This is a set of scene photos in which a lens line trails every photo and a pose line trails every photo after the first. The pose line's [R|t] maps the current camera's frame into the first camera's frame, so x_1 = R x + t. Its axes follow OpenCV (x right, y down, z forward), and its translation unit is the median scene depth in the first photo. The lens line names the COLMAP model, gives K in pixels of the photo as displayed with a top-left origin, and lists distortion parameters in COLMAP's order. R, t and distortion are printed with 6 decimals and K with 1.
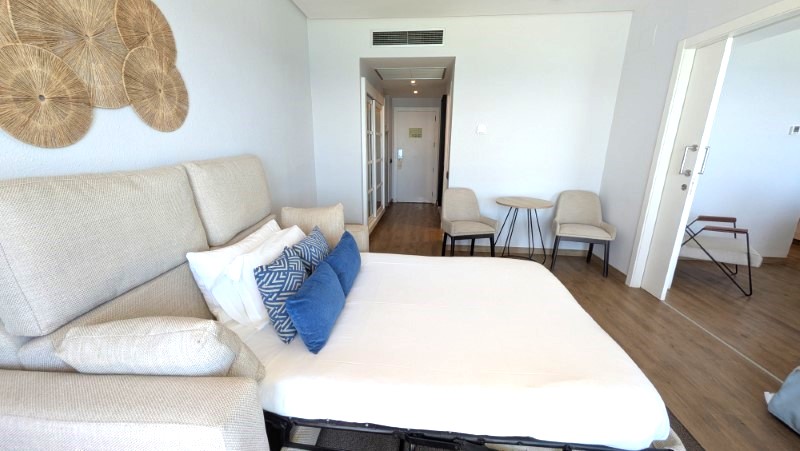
lens RADIAL K [[311.3, 0, 402.1], [0, 311.3, 223.6], [0, 0, 1]] dist [0.002893, -0.001436]
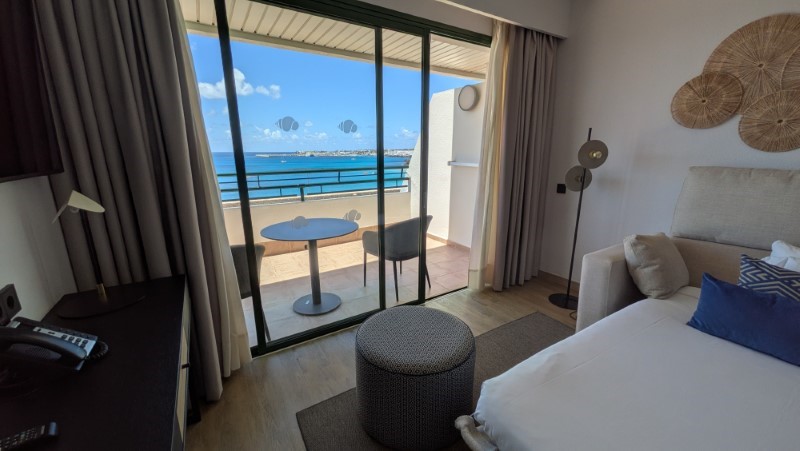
lens RADIAL K [[311.3, 0, 400.4], [0, 311.3, 226.1], [0, 0, 1]] dist [0.002893, -0.001436]
pose [[-0.808561, 0.124311, -0.575131, 1.166031], [-0.157799, 0.895815, 0.415469, -0.221257], [0.566859, 0.426687, -0.704705, 1.005964]]
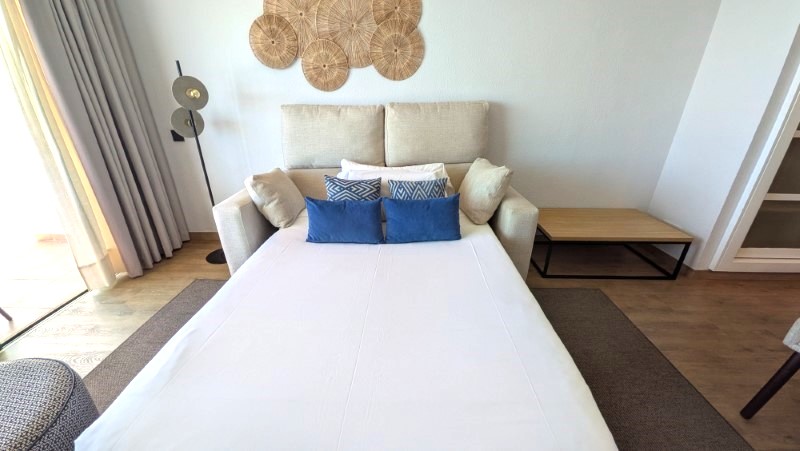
lens RADIAL K [[311.3, 0, 401.4], [0, 311.3, 225.8], [0, 0, 1]] dist [0.002893, -0.001436]
pose [[0.061773, 0.382613, -0.921841, 0.983044], [-0.254646, 0.899081, 0.356102, -0.252190], [0.965059, 0.212746, 0.152970, 1.128848]]
